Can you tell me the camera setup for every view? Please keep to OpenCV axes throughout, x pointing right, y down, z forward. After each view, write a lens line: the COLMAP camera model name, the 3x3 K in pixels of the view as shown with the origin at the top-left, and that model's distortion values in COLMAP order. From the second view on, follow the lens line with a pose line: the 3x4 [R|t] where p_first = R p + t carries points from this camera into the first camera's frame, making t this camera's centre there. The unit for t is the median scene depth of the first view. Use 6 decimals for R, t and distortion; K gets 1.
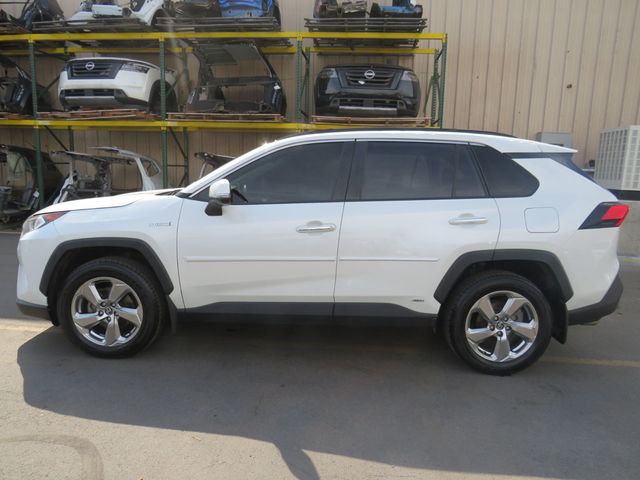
lens RADIAL K [[468.0, 0, 318.3], [0, 468.0, 239.8], [0, 0, 1]] dist [-0.012806, -0.005198]
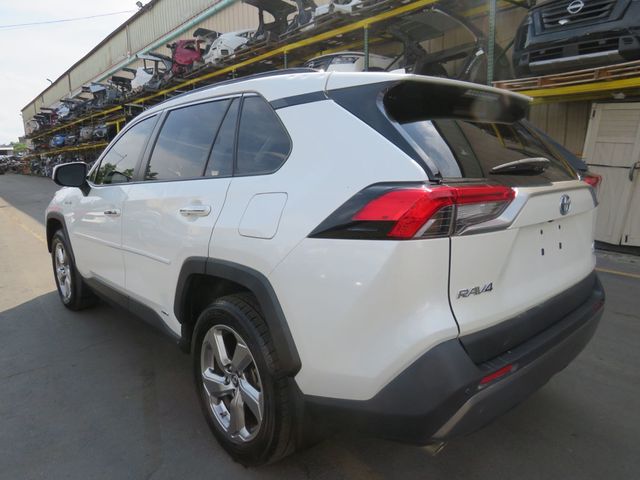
lens RADIAL K [[466.2, 0, 316.8], [0, 466.2, 241.4], [0, 0, 1]] dist [-0.000240, 0.016032]
pose [[0.683858, 0.099107, -0.722853, 0.375772], [-0.088116, 0.994698, 0.053016, -0.018679], [0.724275, 0.027440, 0.688965, 0.268933]]
